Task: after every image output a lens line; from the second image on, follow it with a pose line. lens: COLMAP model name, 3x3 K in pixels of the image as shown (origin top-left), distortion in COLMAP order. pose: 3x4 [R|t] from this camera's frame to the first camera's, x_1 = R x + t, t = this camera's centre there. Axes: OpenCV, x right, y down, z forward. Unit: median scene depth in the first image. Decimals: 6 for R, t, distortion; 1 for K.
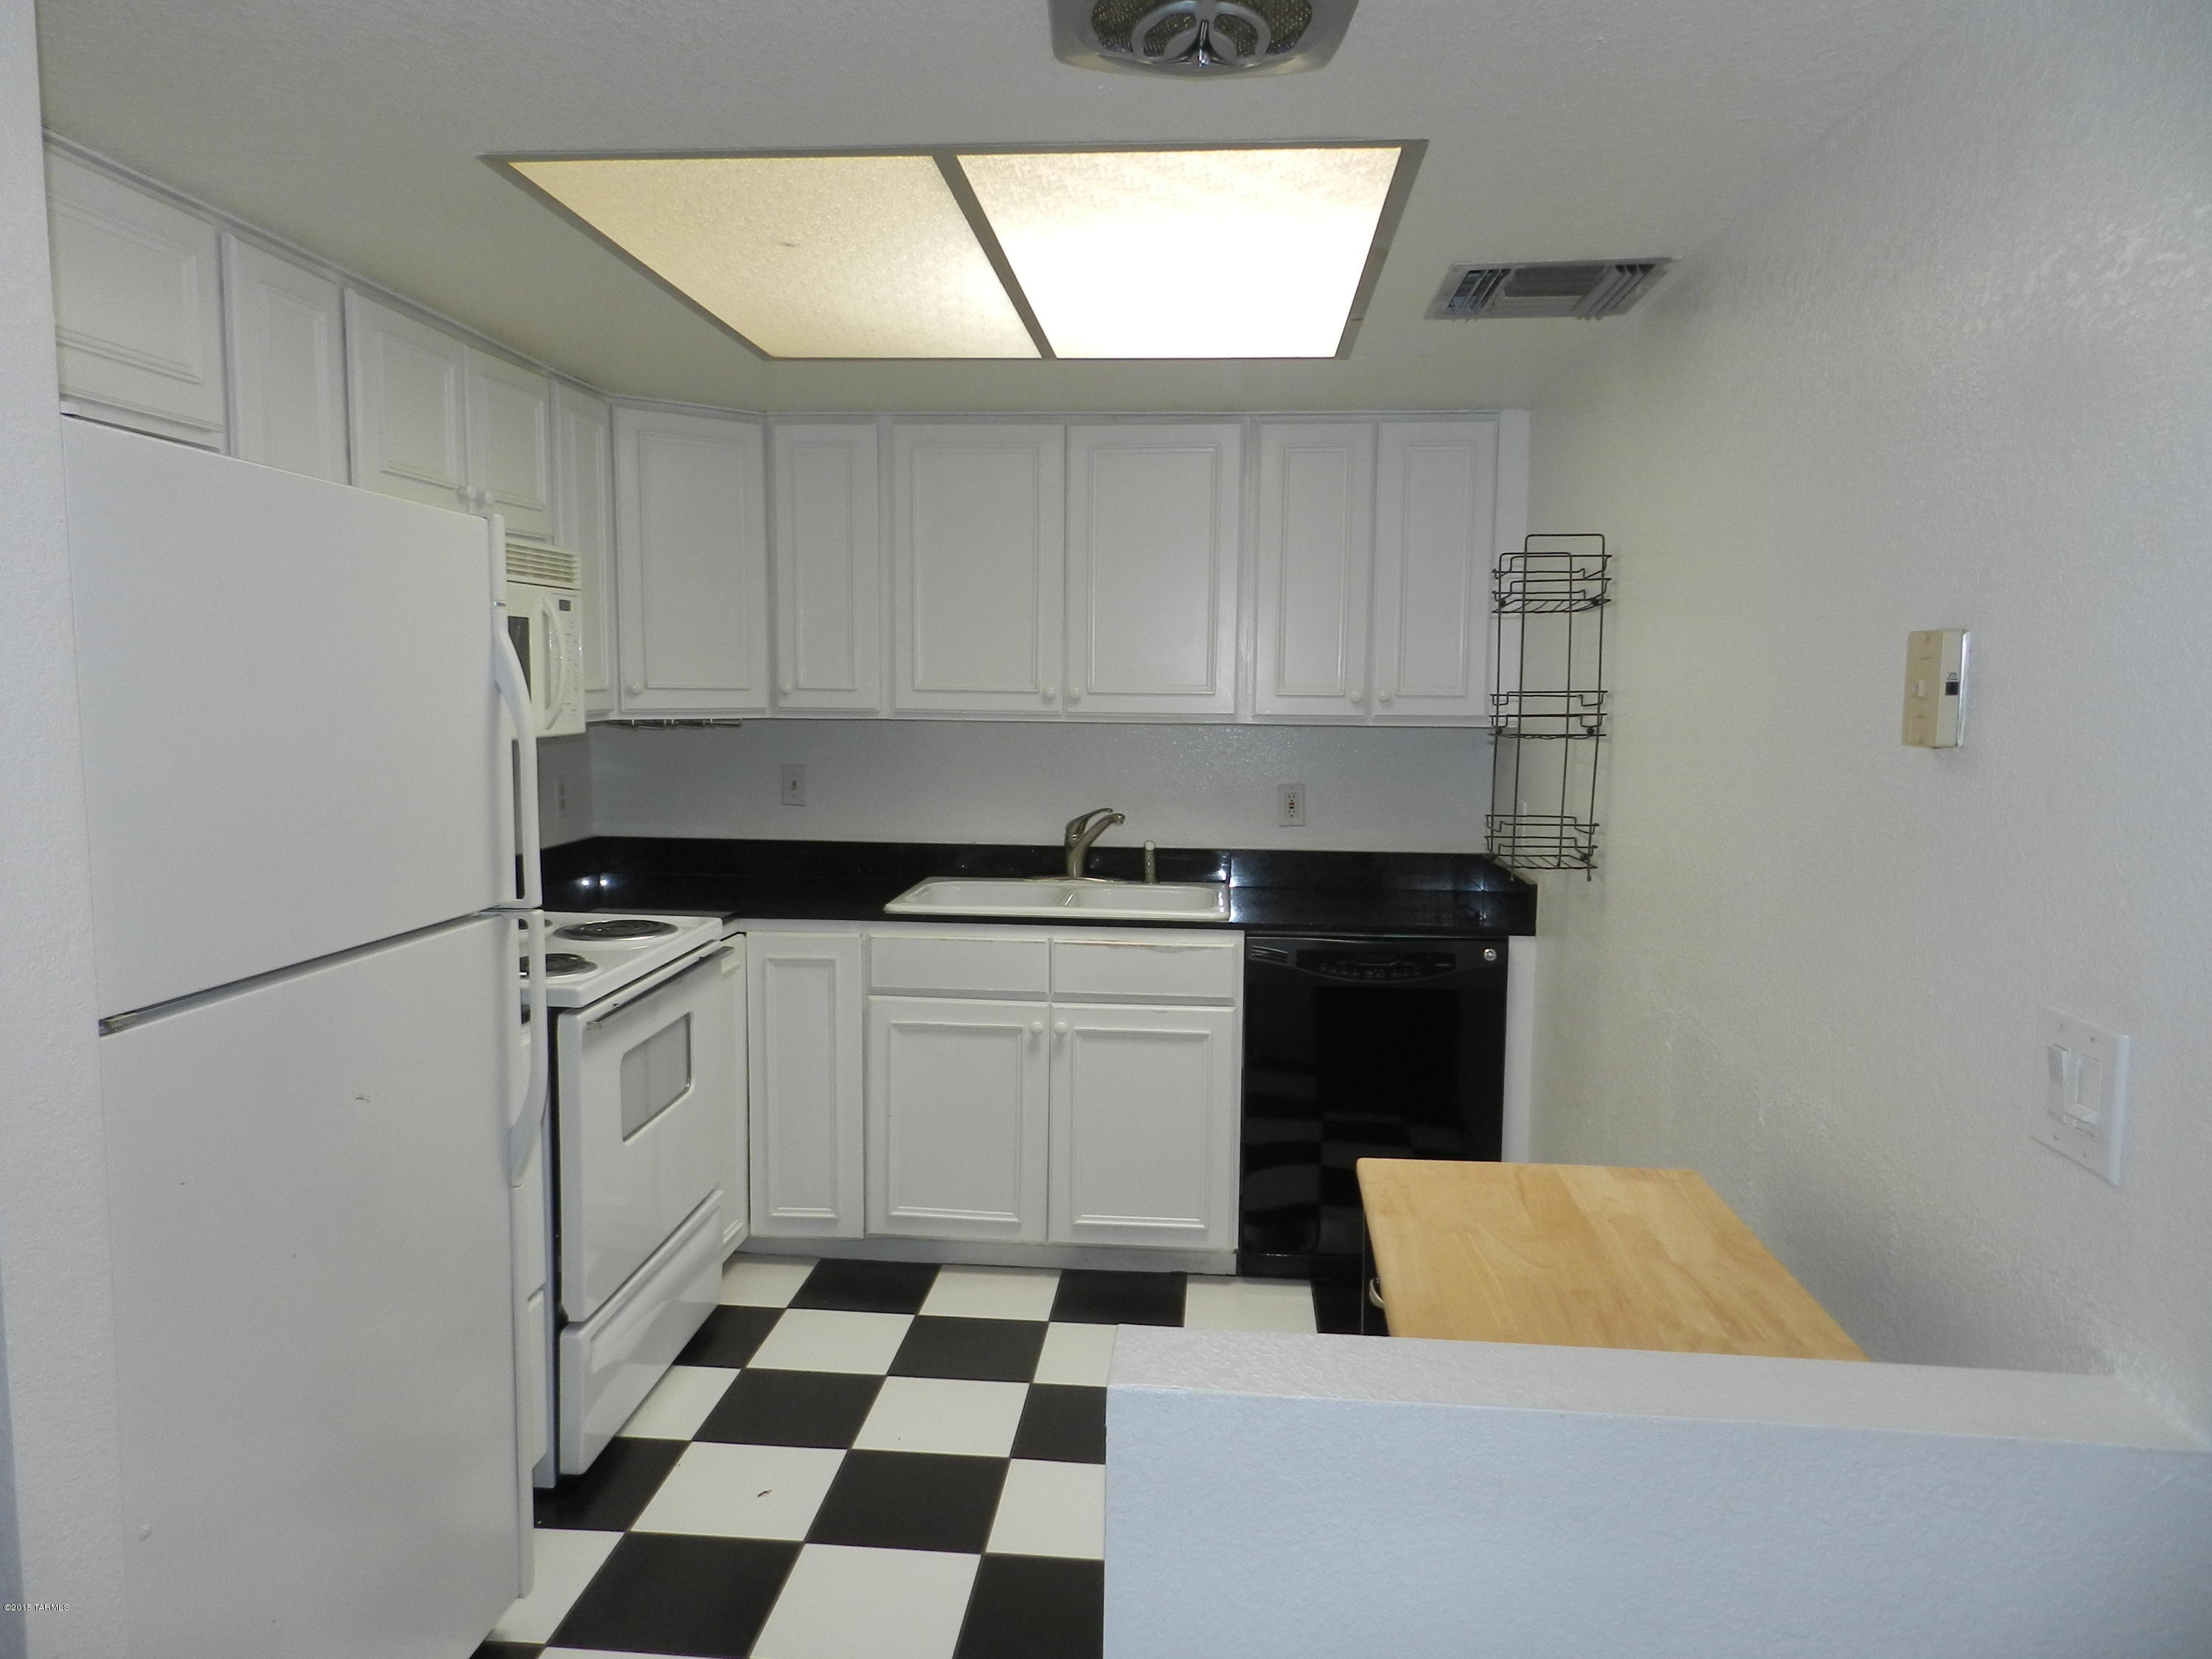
lens RADIAL K [[1500.5, 0, 1100.4], [0, 1500.5, 827.8], [0, 0, 1]] dist [0.023709, 0.000664]
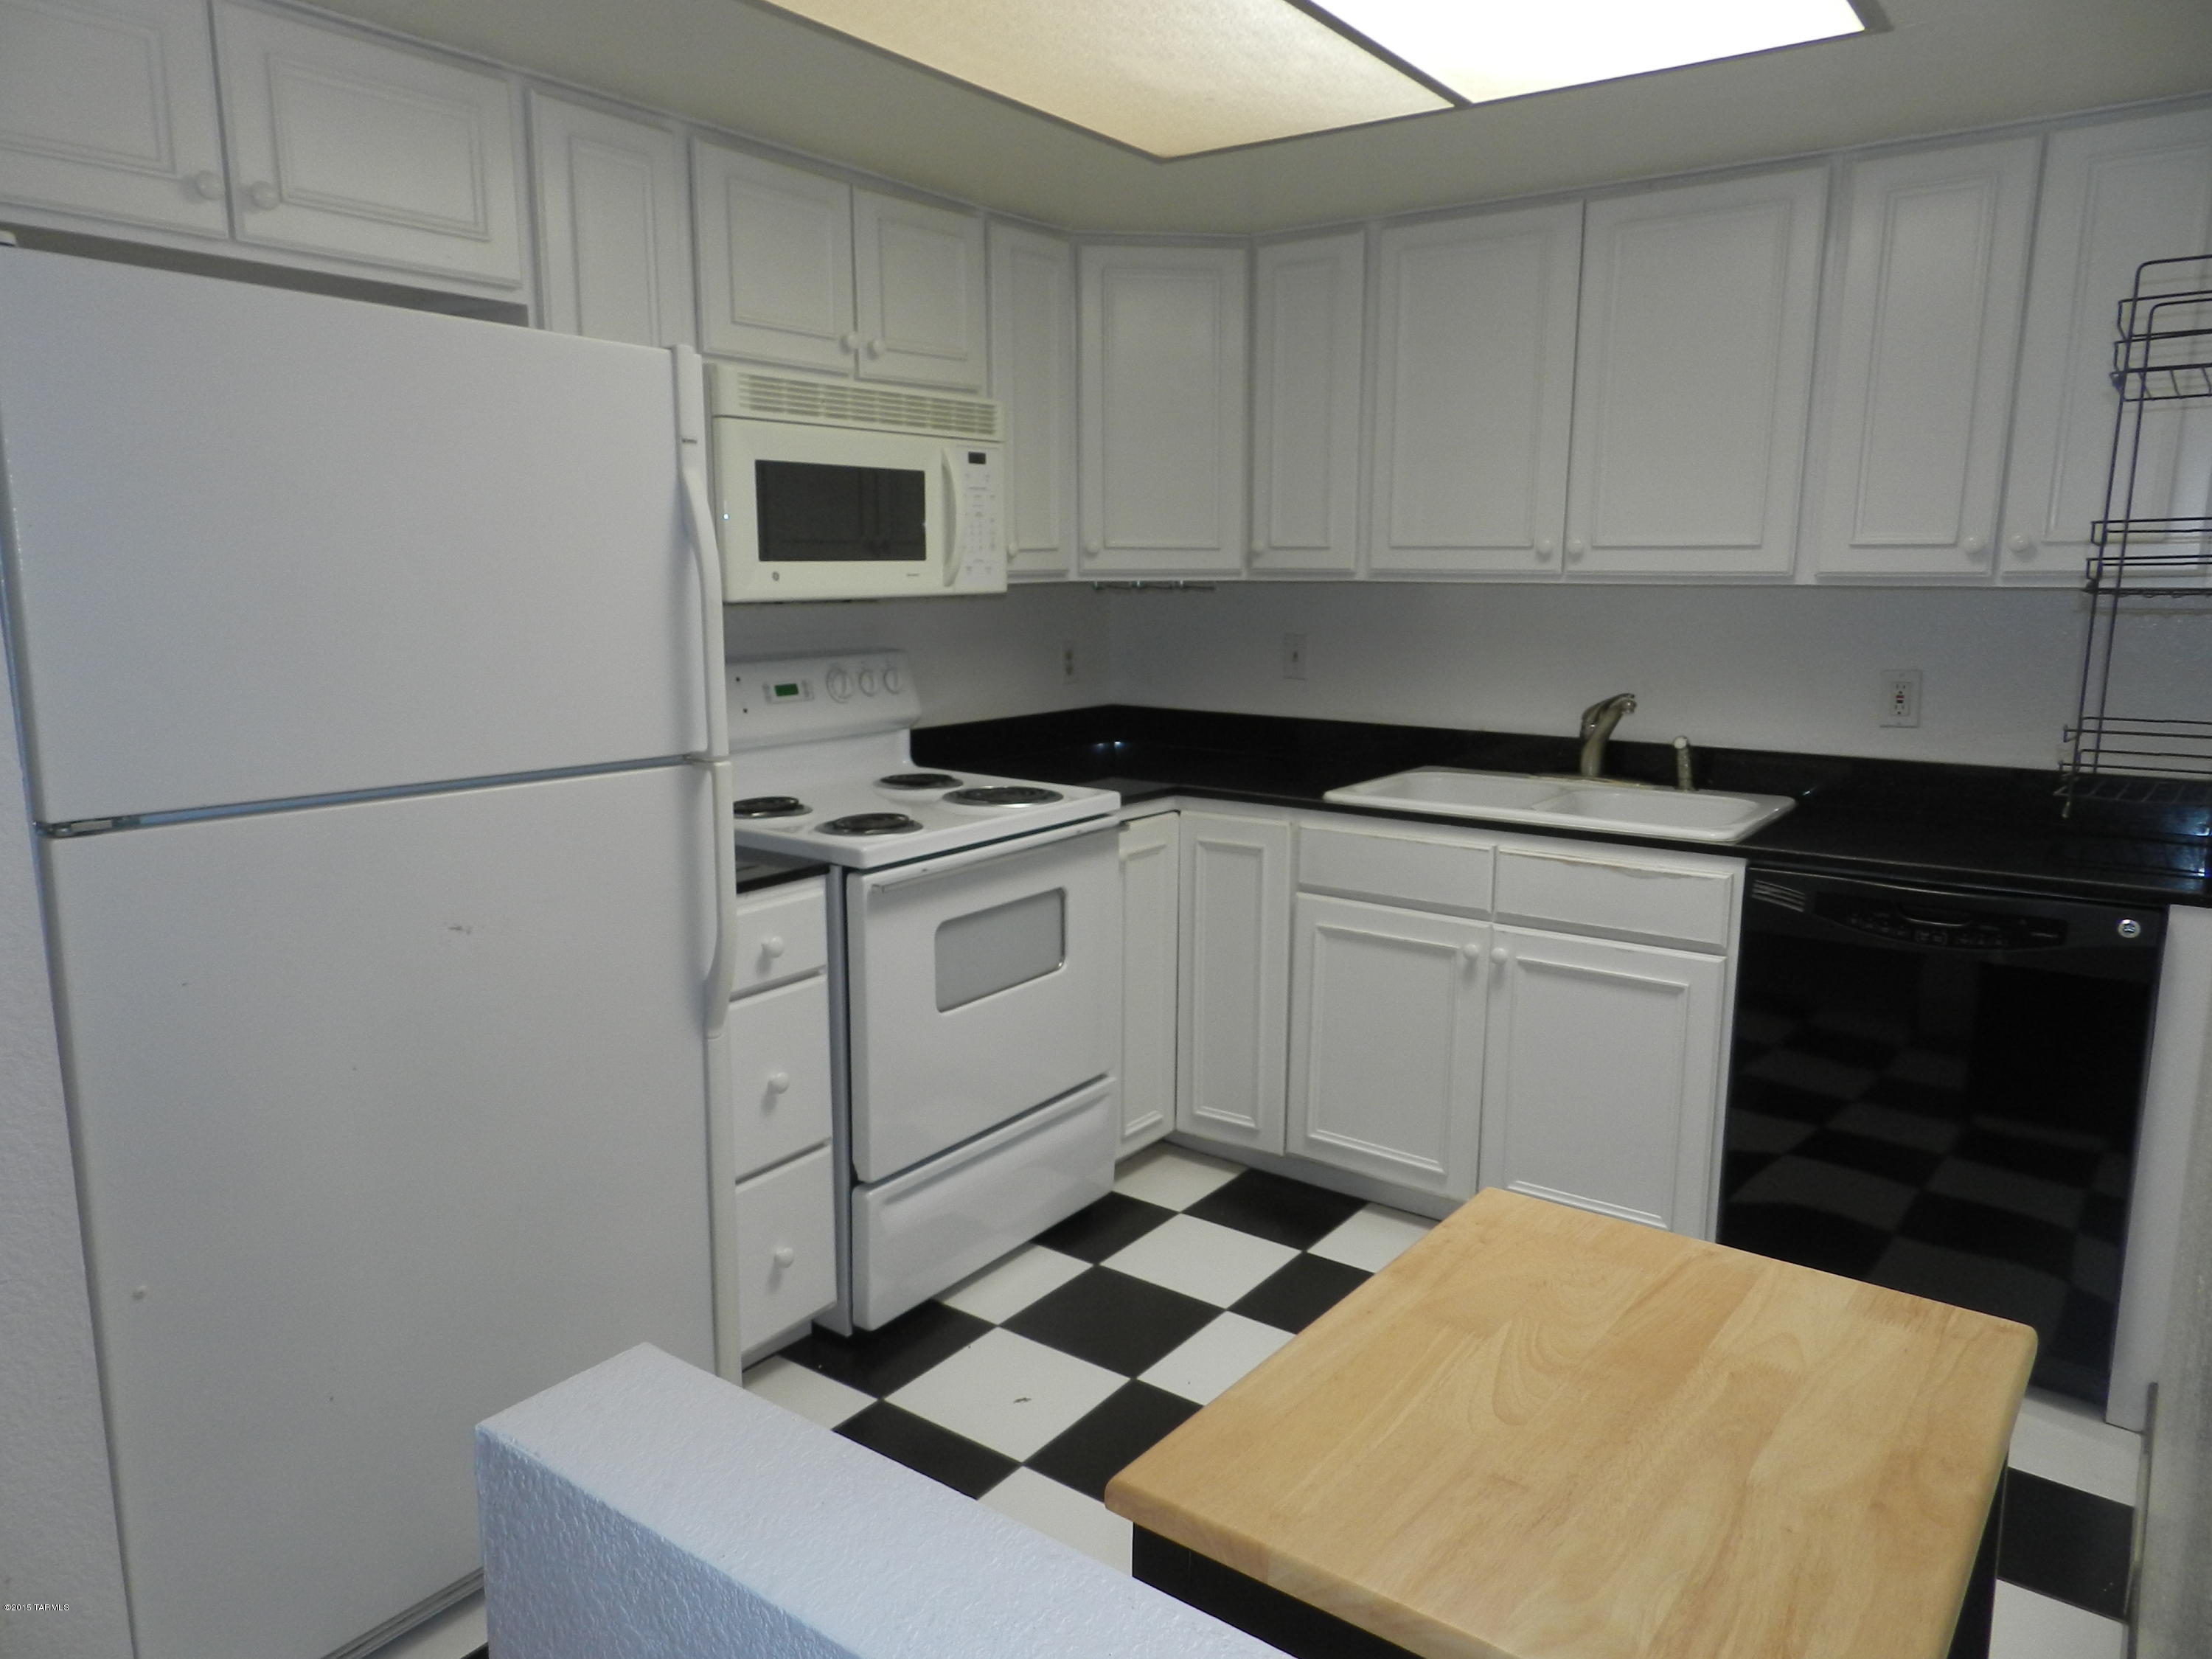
lens RADIAL K [[1500.5, 0, 1106.1], [0, 1500.5, 830.3], [0, 0, 1]] dist [0.023709, 0.000664]
pose [[0.854400, 0.083767, -0.512819, 0.208191], [-0.044766, 0.995117, 0.087964, 0.001603], [0.517684, -0.052200, 0.853978, 0.184375]]
